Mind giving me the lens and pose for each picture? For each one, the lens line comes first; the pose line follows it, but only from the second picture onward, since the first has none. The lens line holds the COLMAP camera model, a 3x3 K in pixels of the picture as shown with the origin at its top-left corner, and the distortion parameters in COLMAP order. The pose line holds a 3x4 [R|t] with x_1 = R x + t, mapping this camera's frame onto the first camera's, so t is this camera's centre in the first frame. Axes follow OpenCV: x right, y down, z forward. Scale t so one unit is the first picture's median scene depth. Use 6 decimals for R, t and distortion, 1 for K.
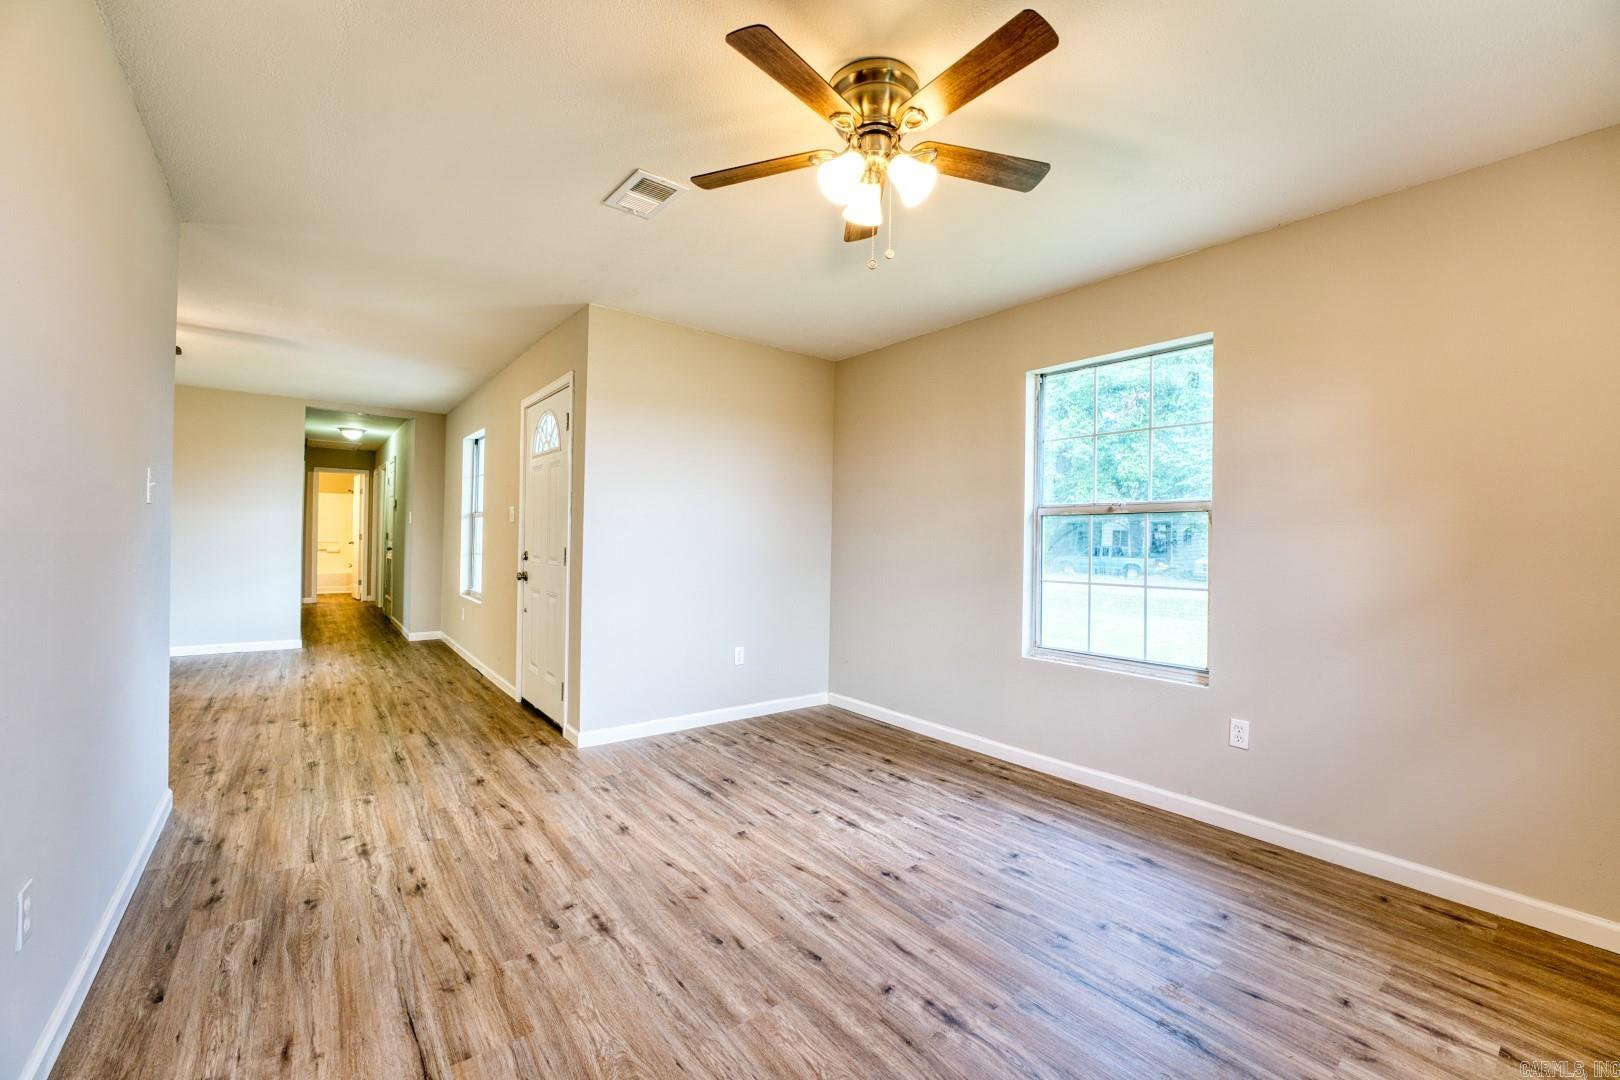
lens RADIAL K [[658.9, 0, 803.2], [0, 658.9, 534.9], [0, 0, 1]] dist [-0.030694, 0.004340]
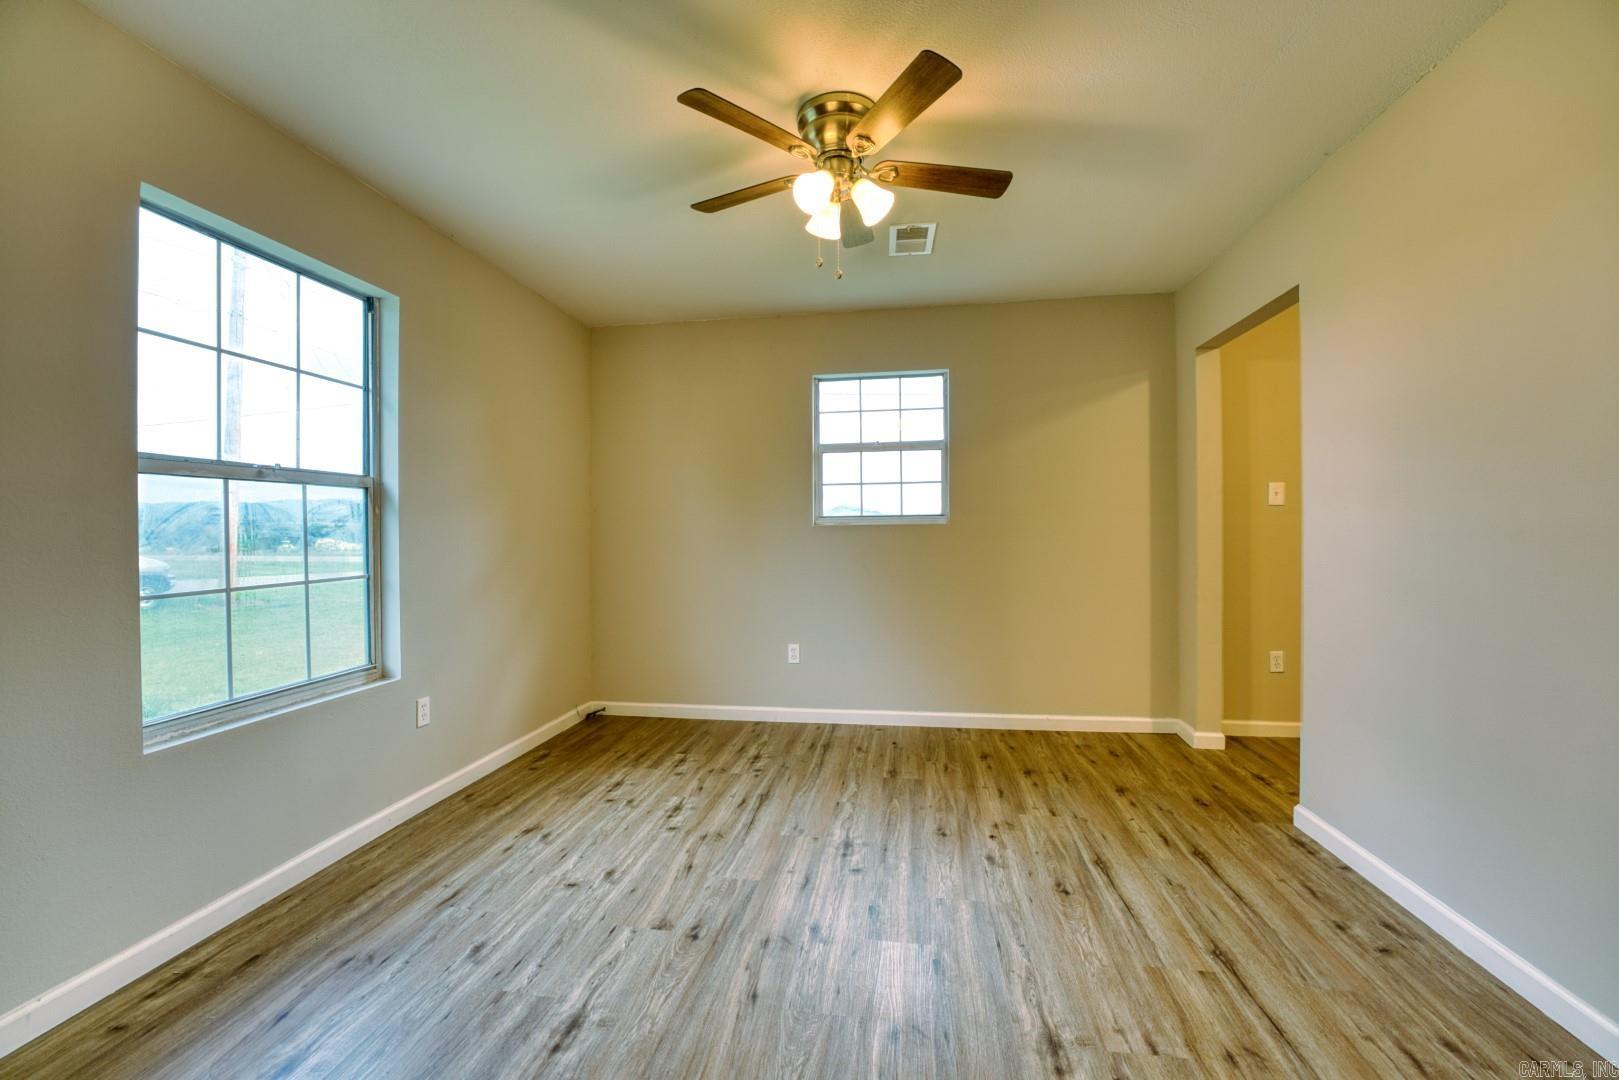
lens RADIAL K [[654.0, 0, 802.0], [0, 654.0, 535.6], [0, 0, 1]] dist [-0.028165, 0.003311]
pose [[-0.682490, -0.017326, 0.730689, -0.626860], [-0.008949, 0.999842, 0.015350, 0.011903], [-0.730840, 0.003937, -0.682538, 1.682986]]
